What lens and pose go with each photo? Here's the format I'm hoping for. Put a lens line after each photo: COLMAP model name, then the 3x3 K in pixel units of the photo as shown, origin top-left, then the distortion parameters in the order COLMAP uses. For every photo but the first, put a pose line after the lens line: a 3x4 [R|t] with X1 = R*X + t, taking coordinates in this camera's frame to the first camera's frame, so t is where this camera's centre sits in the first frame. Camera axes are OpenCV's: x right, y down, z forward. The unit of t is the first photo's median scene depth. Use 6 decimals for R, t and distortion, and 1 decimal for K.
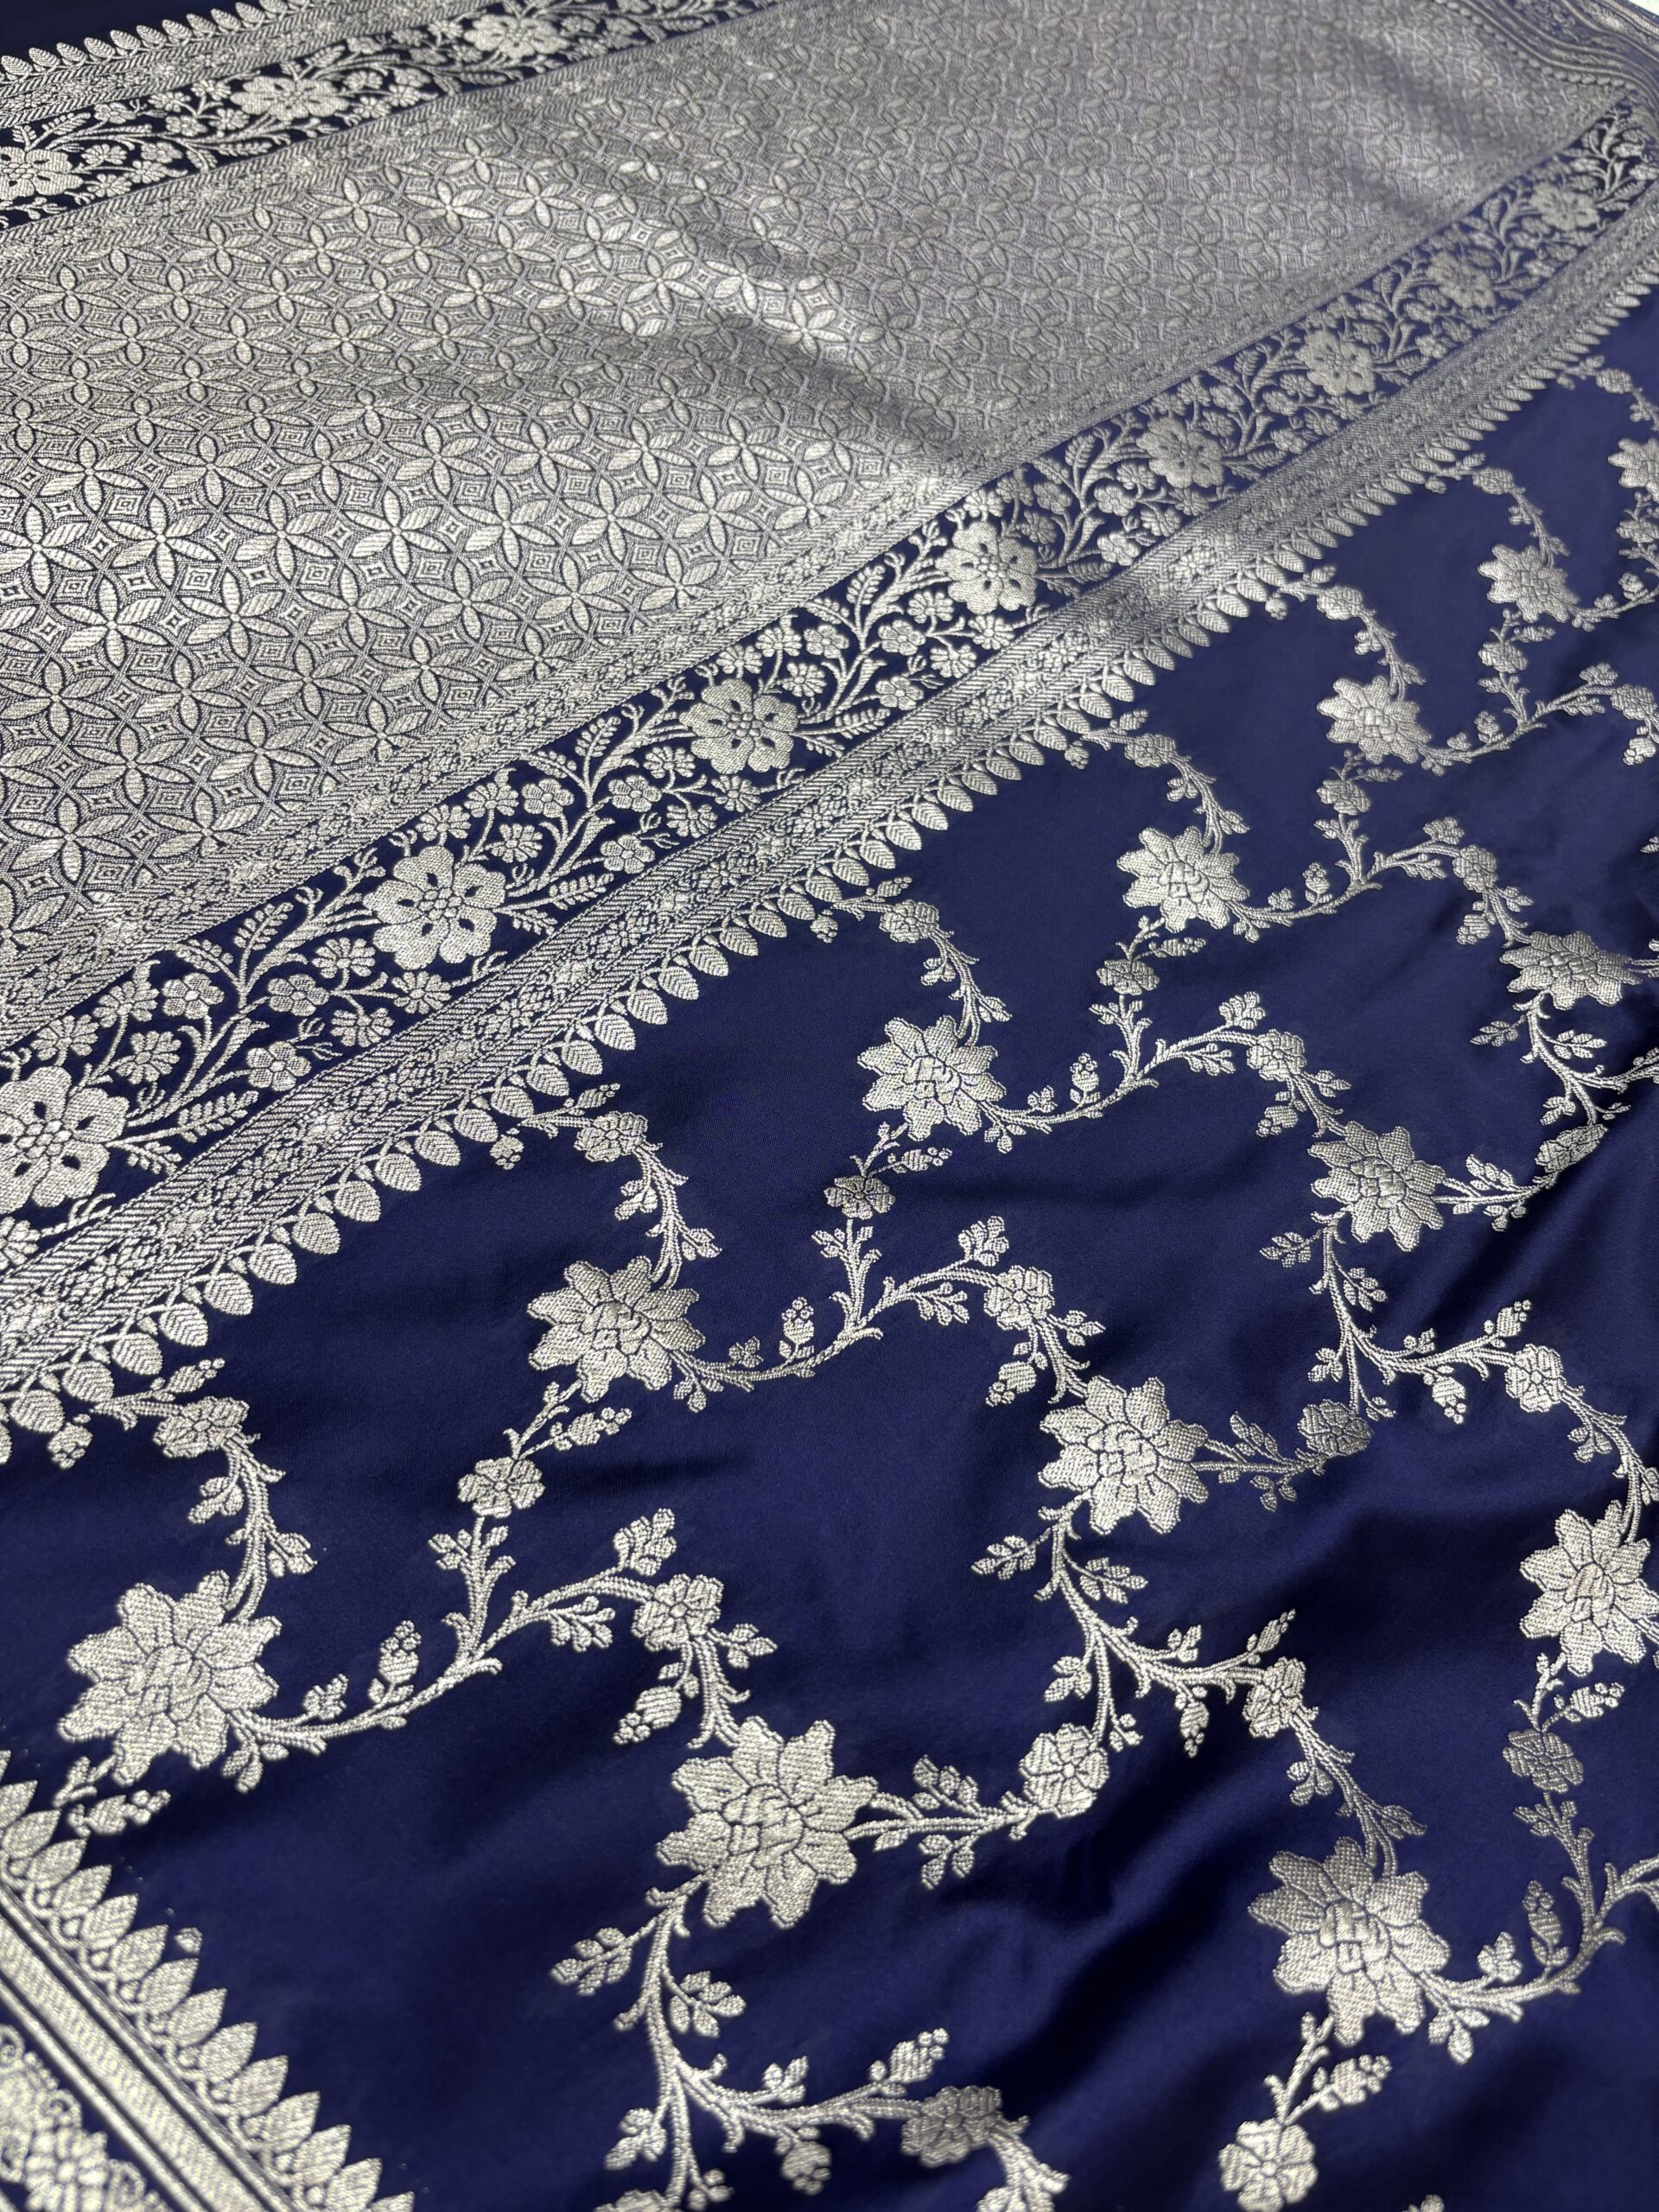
lens RADIAL K [[1758.2, 0, 829.5], [0, 1758.2, 1106.0], [0, 0, 1]] dist [0.012849, -0.005218]
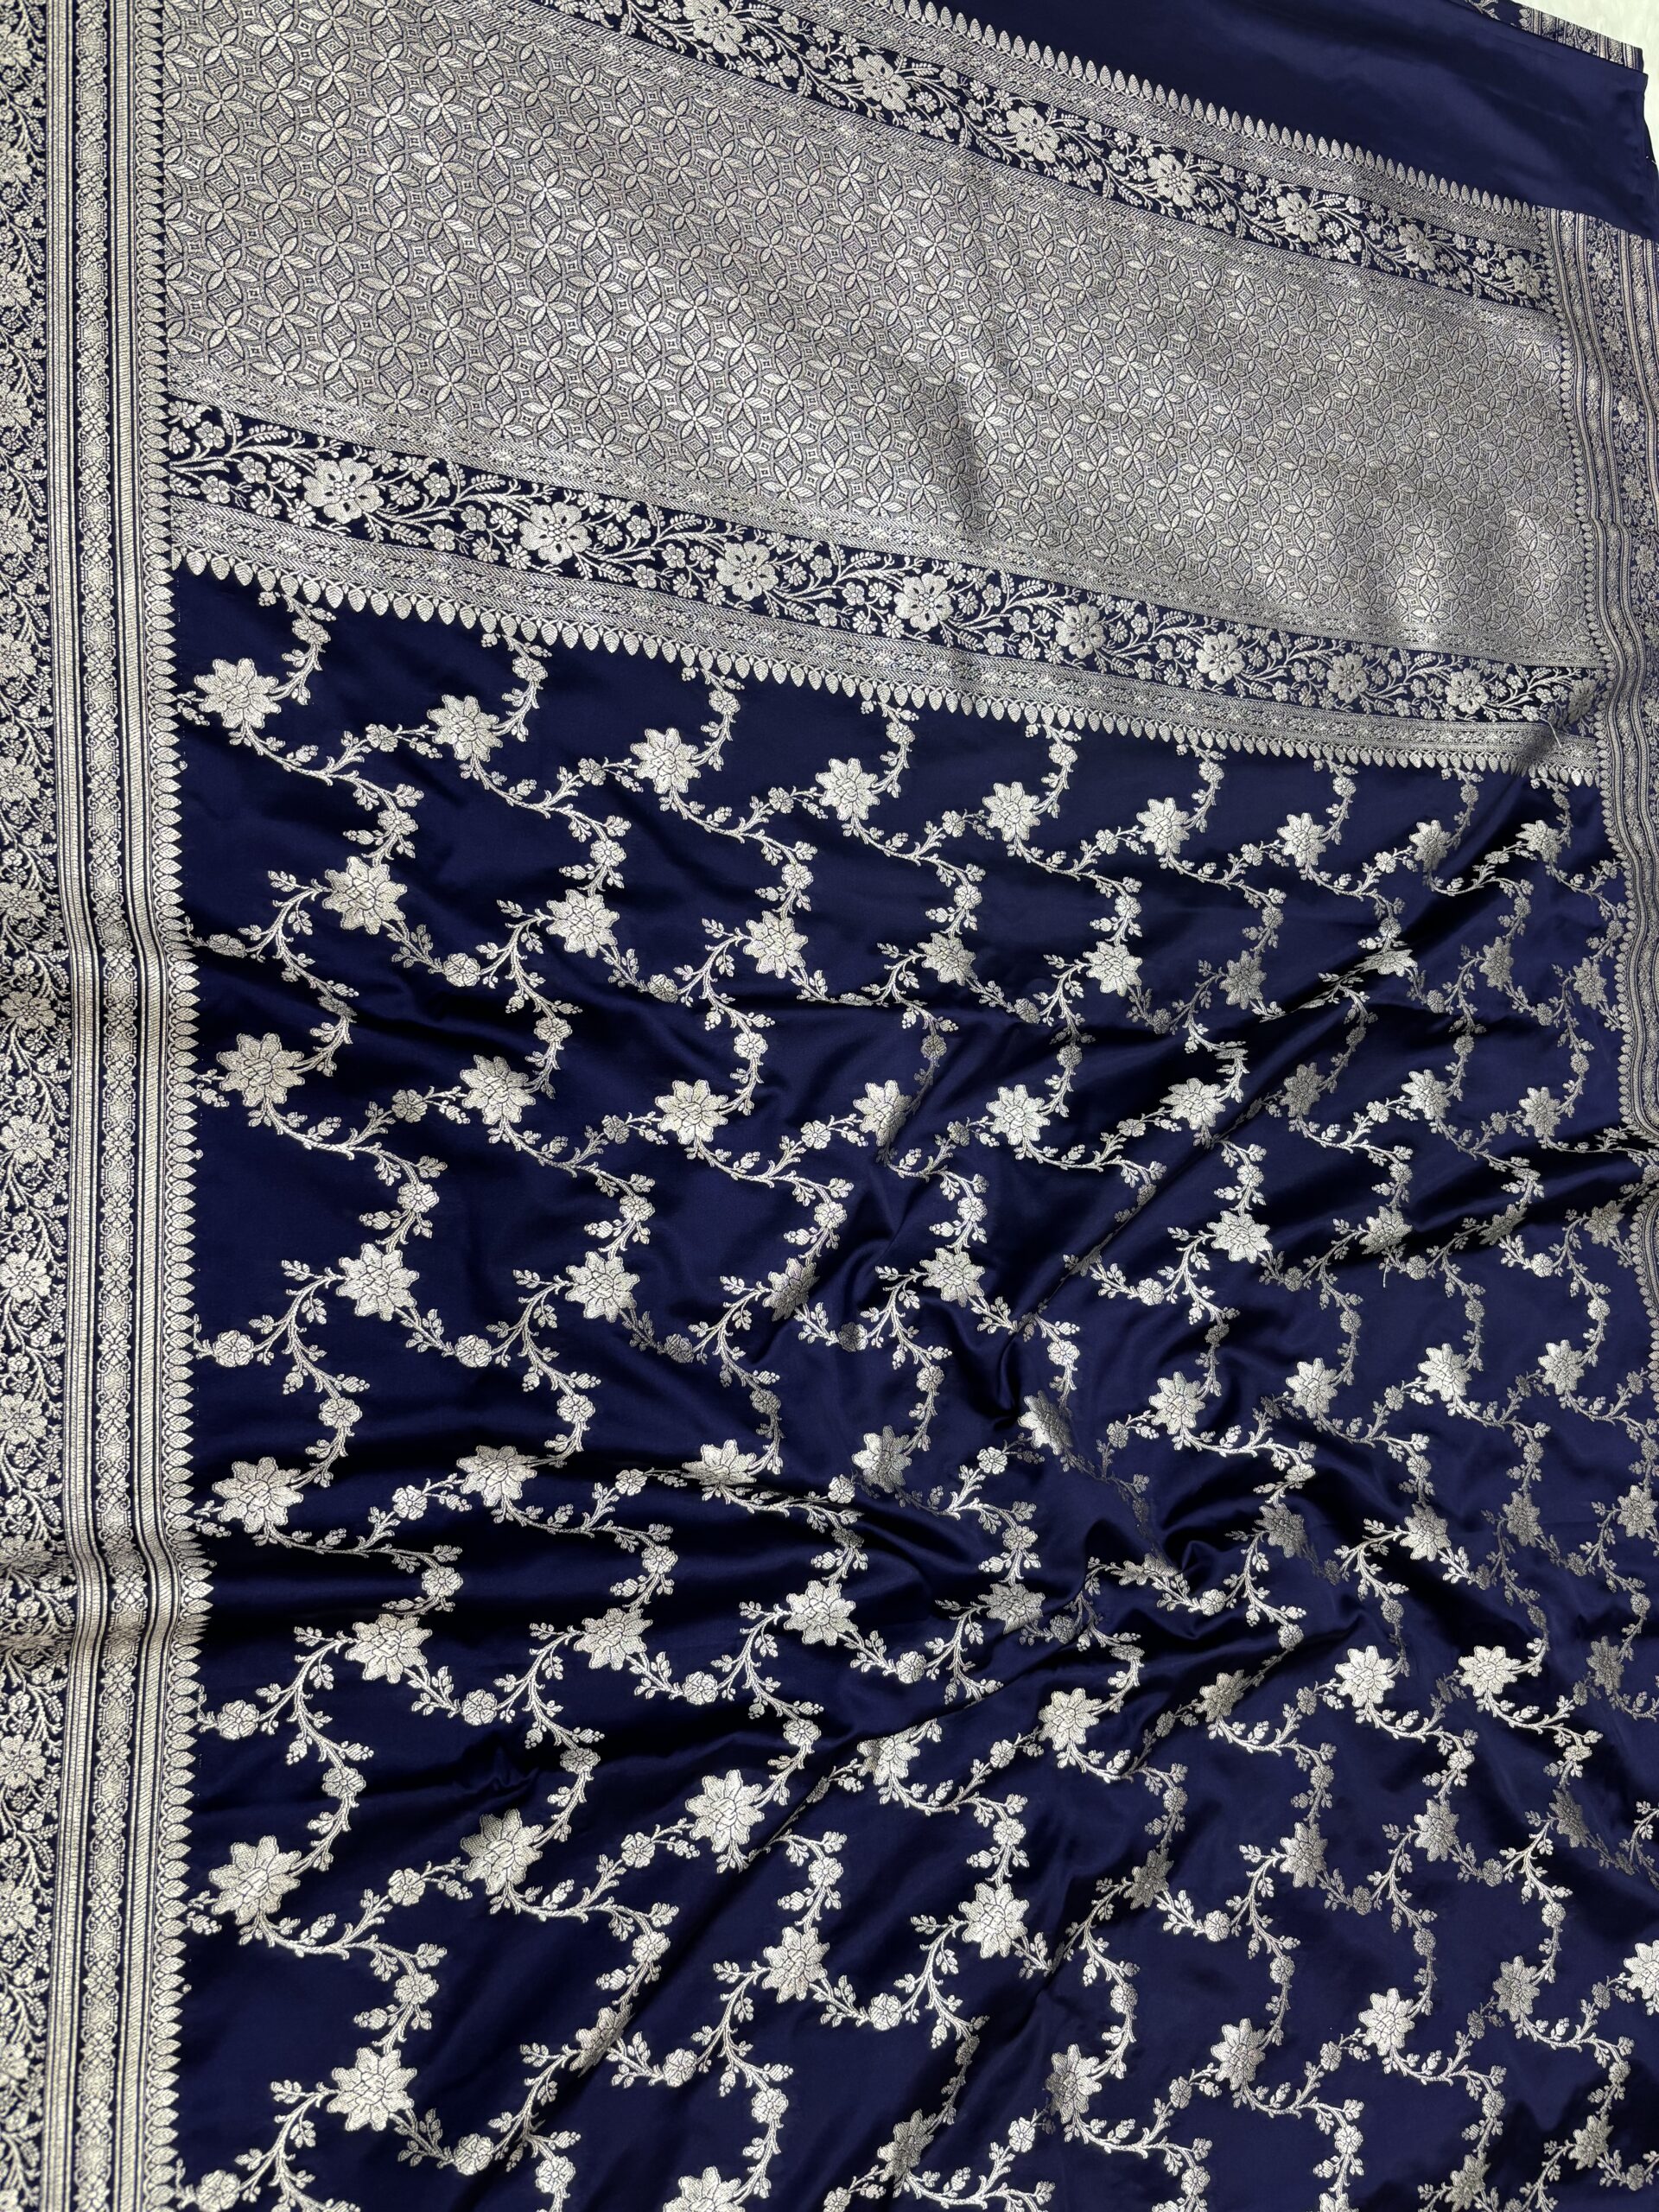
lens RADIAL K [[1922.4, 0, 831.3], [0, 1922.4, 1144.2], [0, 0, 1]] dist [0.236666, -0.881569]
pose [[0.704843, 0.709358, -0.002704, 0.622969], [-0.699381, 0.695556, 0.164520, -0.256951], [0.118585, -0.114070, 0.986370, -1.561885]]
